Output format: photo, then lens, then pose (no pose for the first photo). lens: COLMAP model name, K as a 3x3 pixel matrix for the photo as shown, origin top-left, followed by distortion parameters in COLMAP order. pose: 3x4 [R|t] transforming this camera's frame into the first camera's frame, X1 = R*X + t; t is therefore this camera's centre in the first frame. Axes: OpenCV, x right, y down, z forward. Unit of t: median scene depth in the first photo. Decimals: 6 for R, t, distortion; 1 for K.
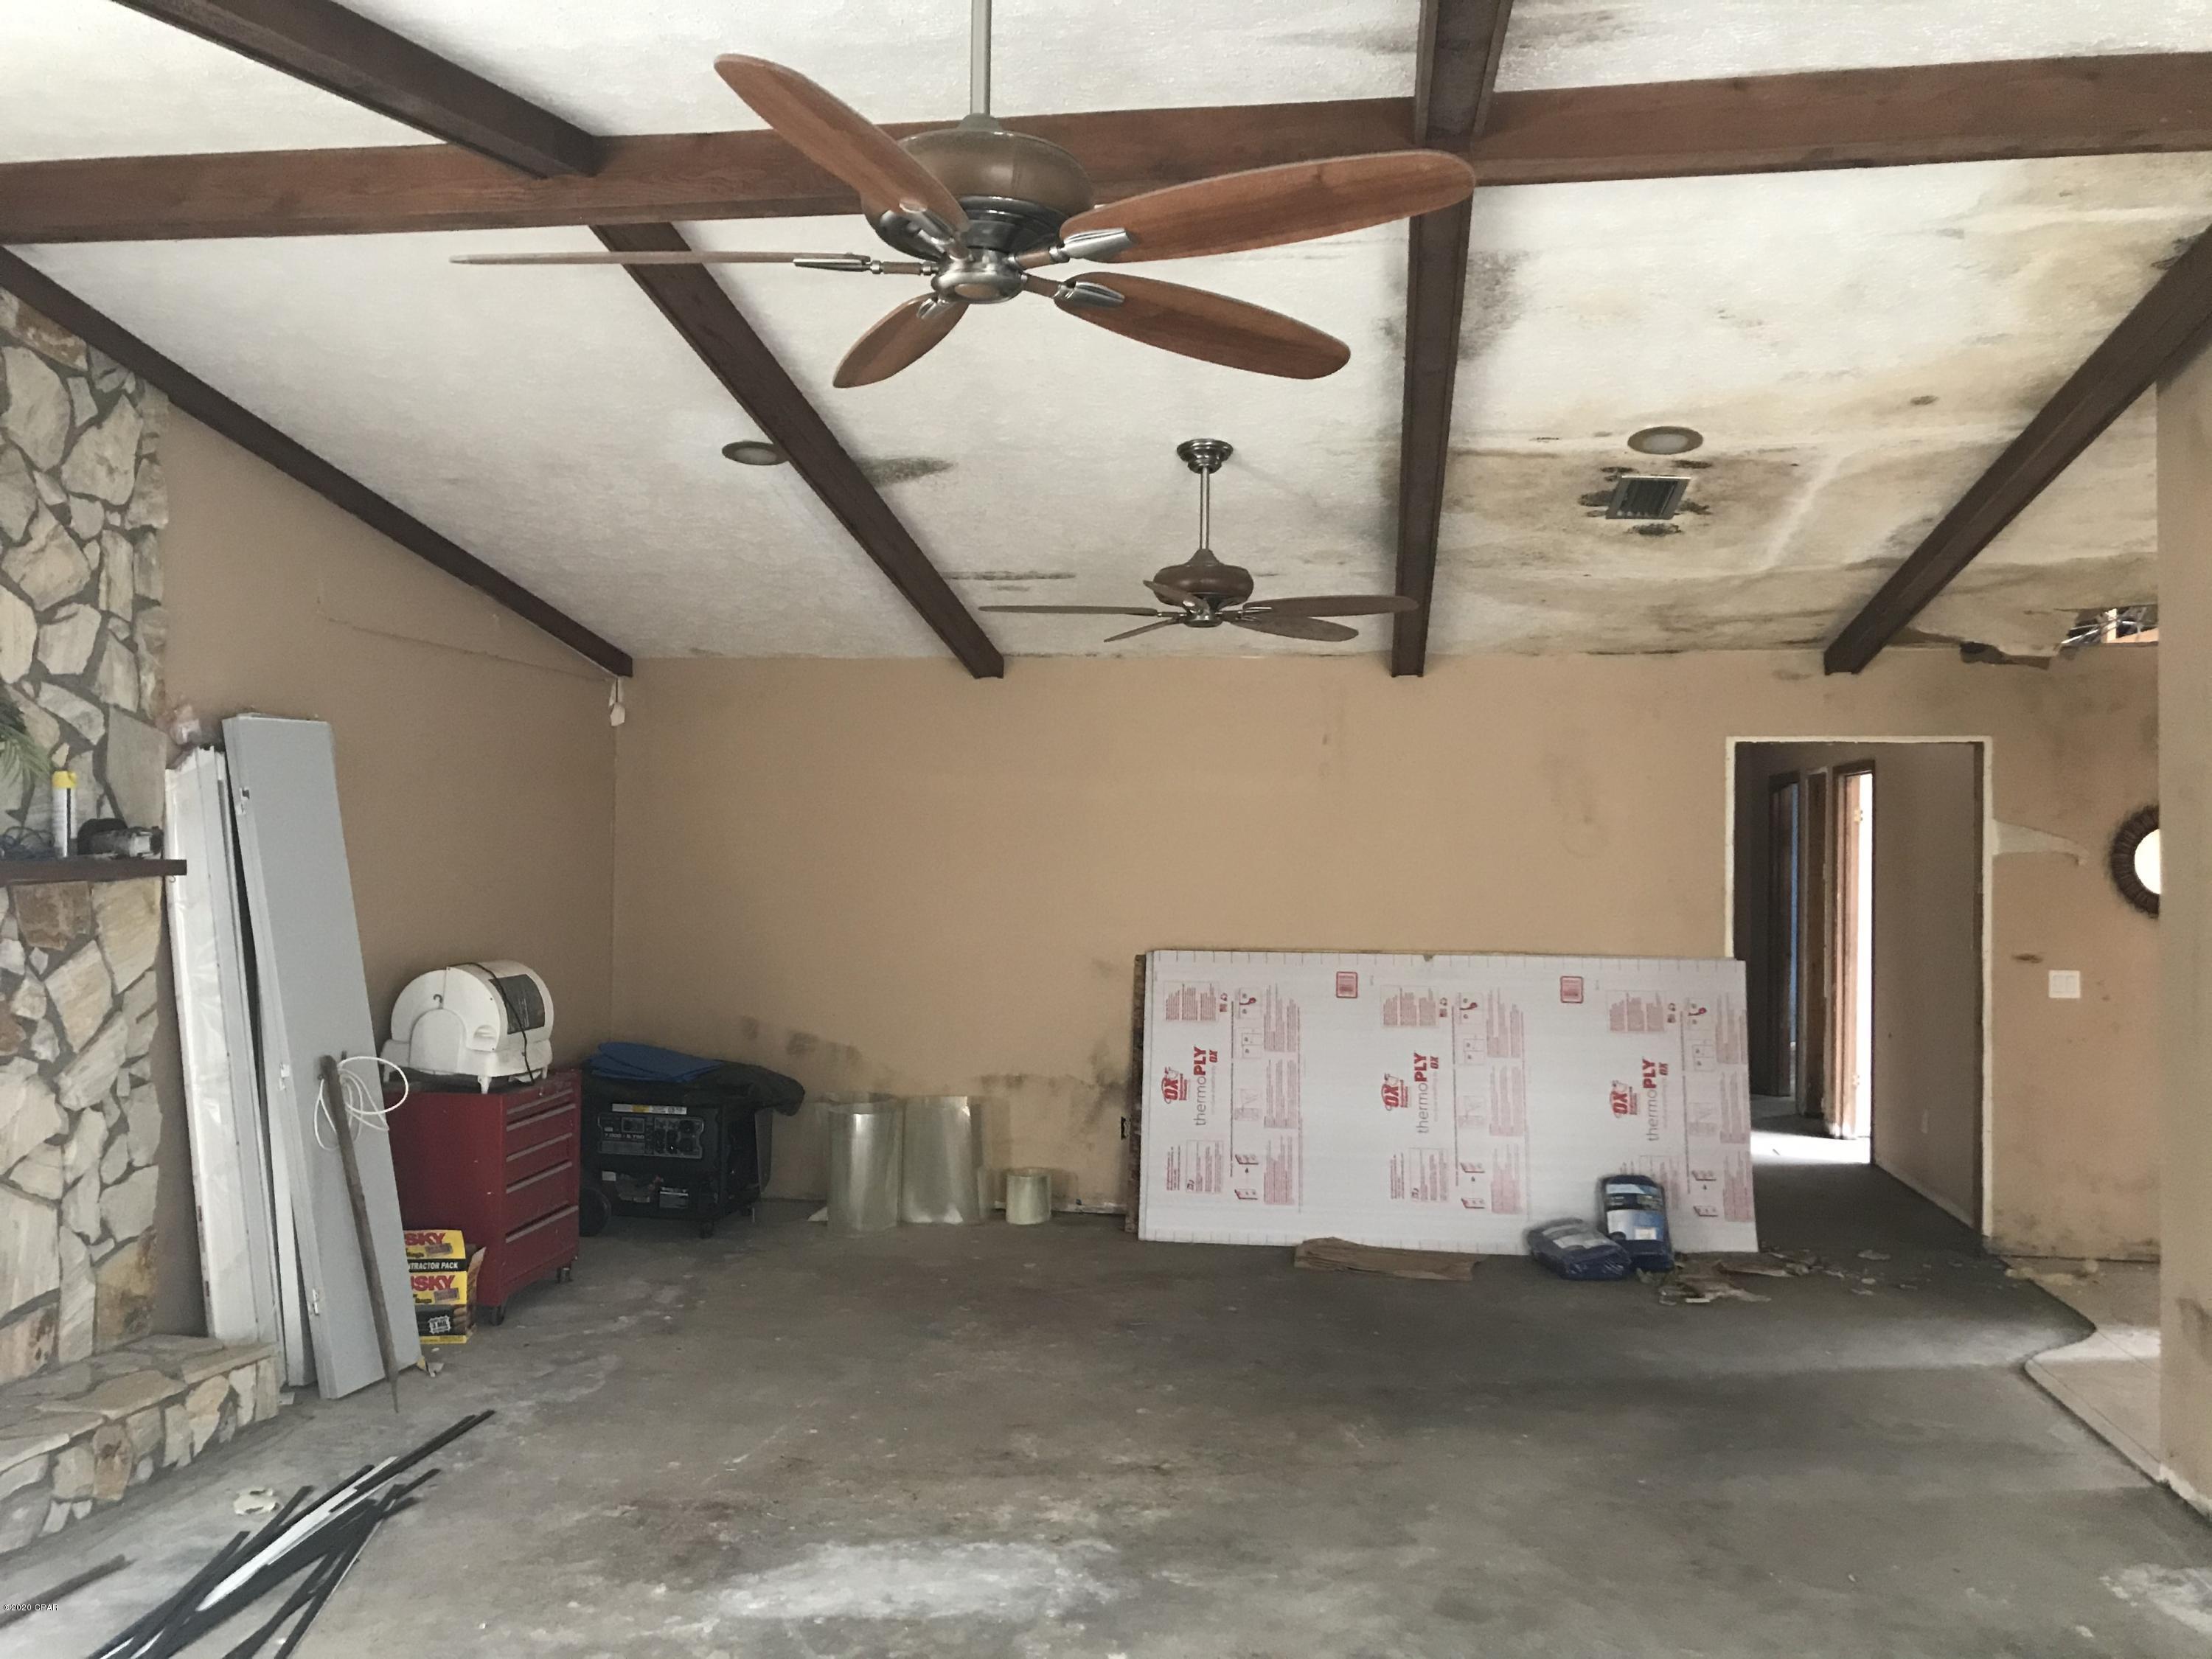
lens RADIAL K [[1805.1, 0, 1112.4], [0, 1805.1, 815.9], [0, 0, 1]] dist [0.003075, -0.008829]
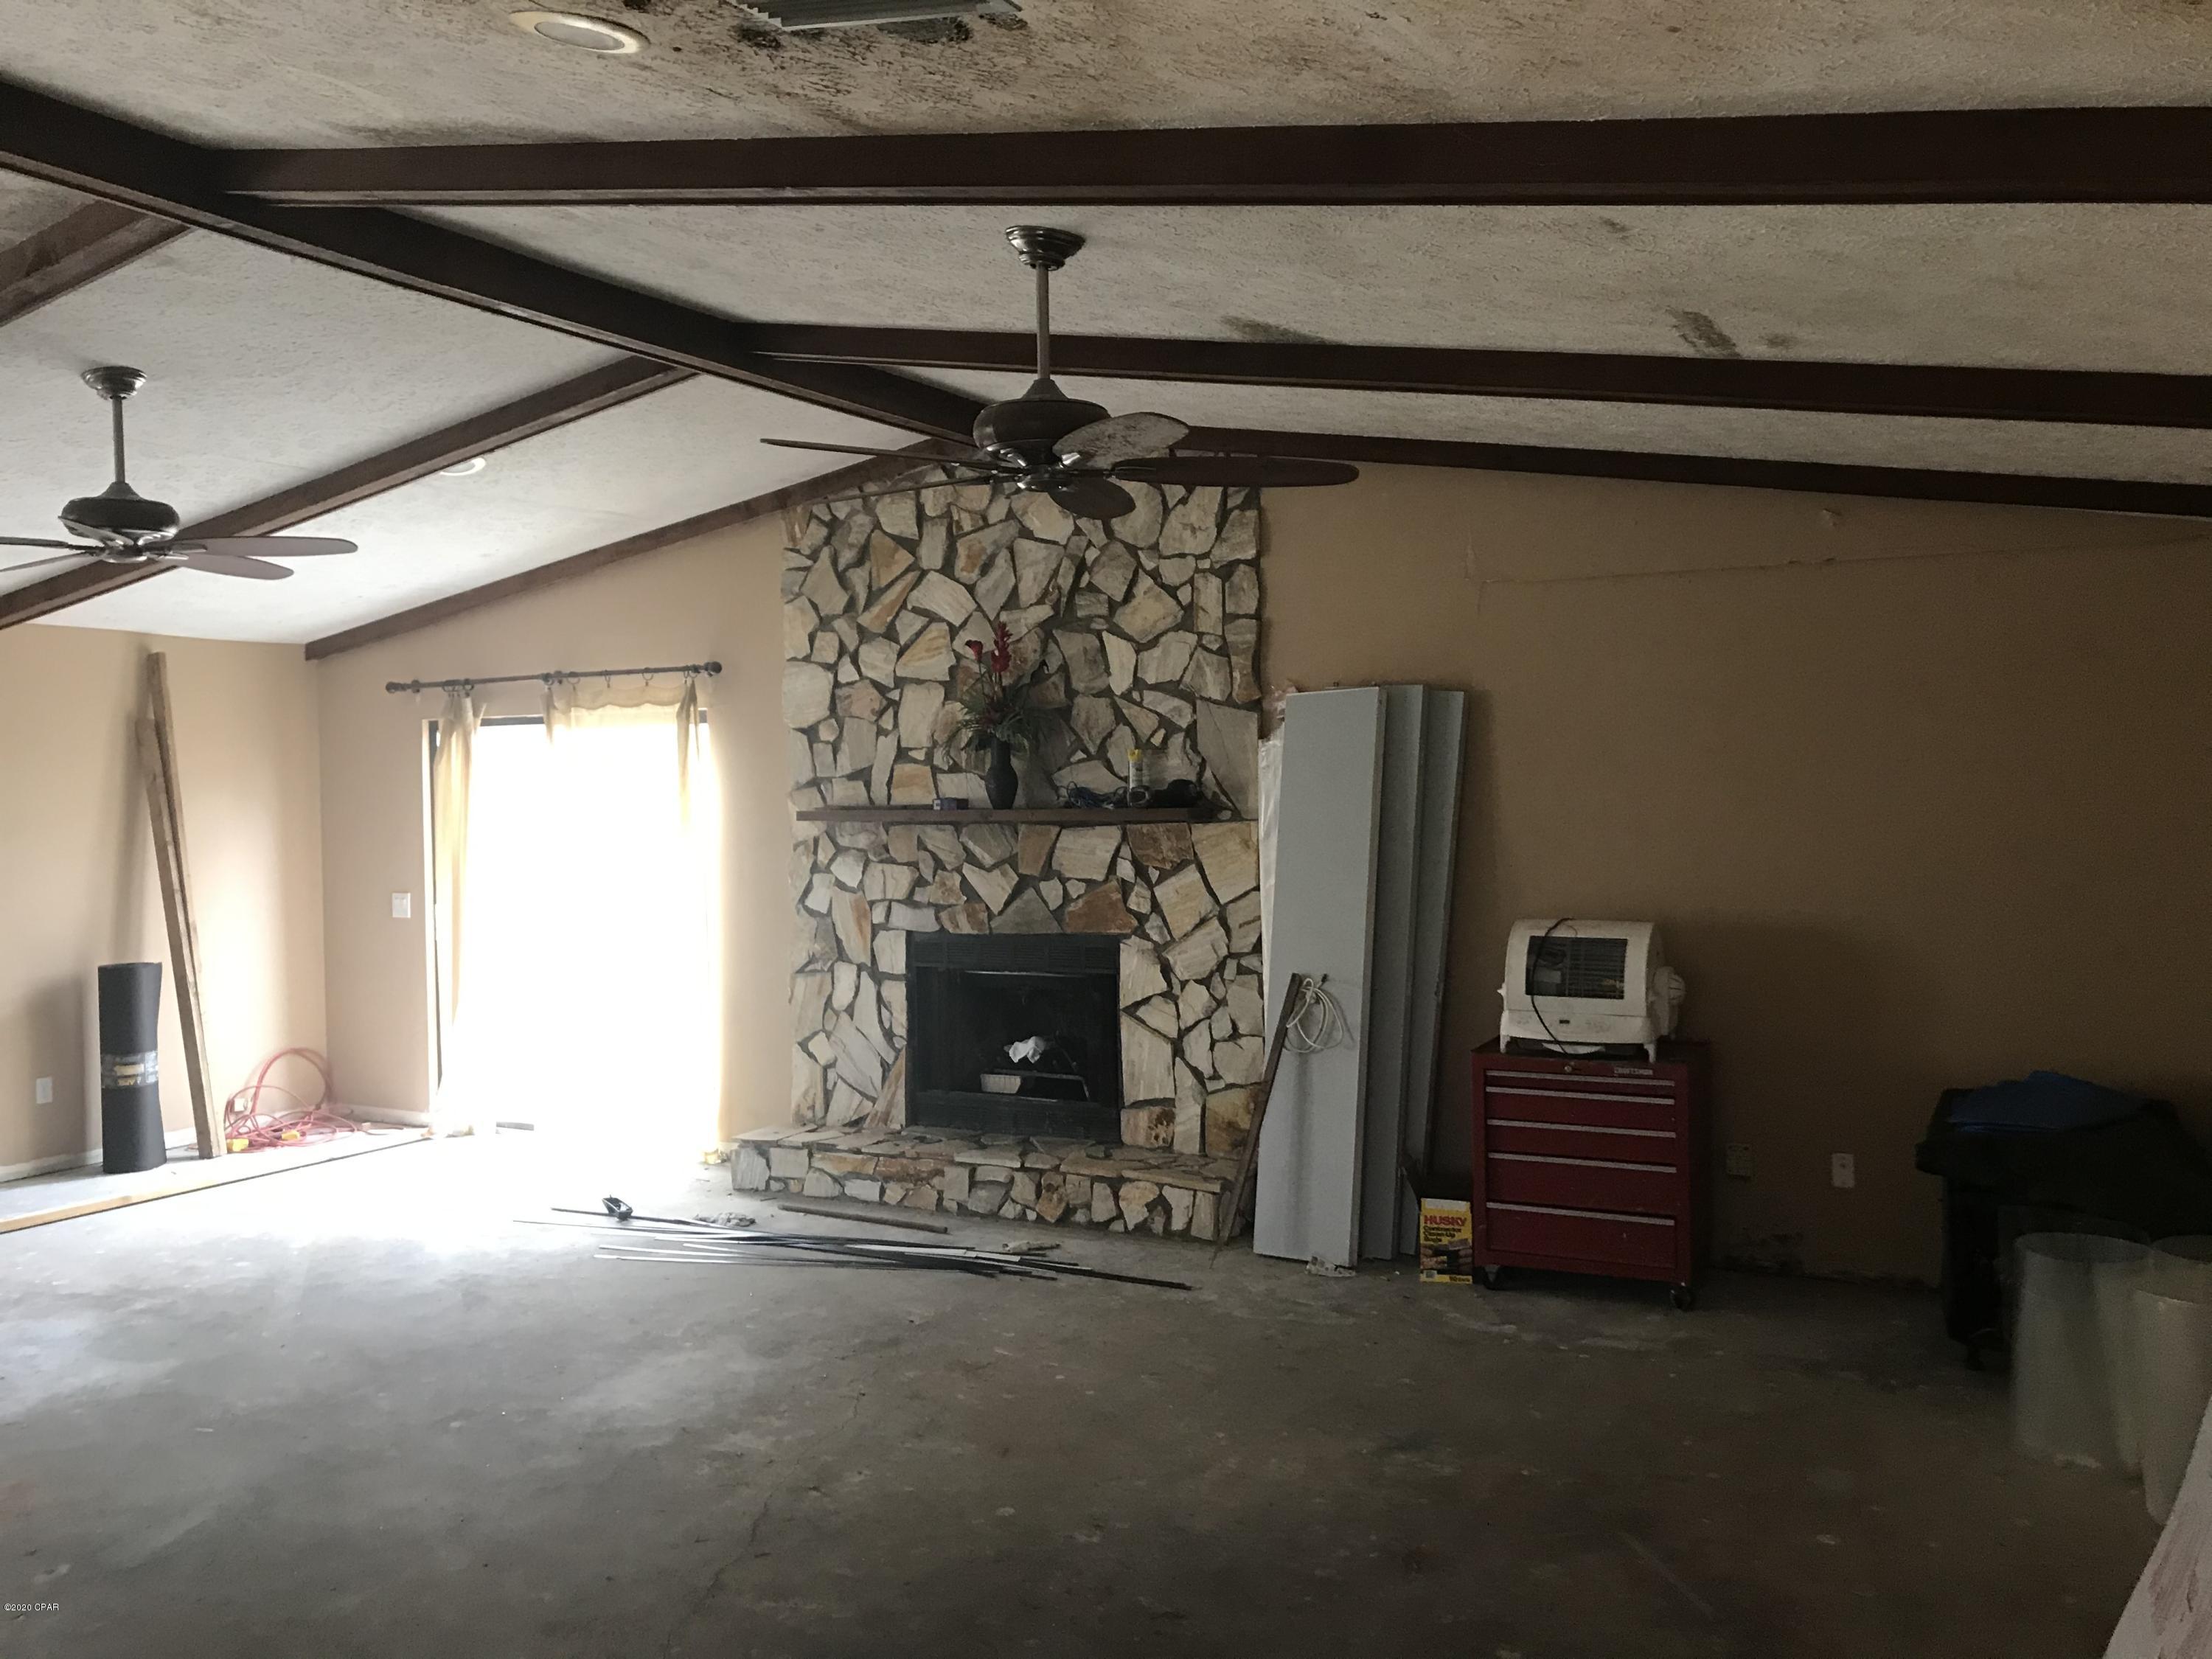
lens RADIAL K [[1861.5, 0, 1083.5], [0, 1861.5, 801.5], [0, 0, 1]] dist [0.148280, -0.418081]
pose [[-0.360993, 0.010330, -0.932511, 0.857922], [0.029953, 0.999551, -0.000523, 0.017557], [0.932087, -0.028120, -0.361141, 1.478880]]
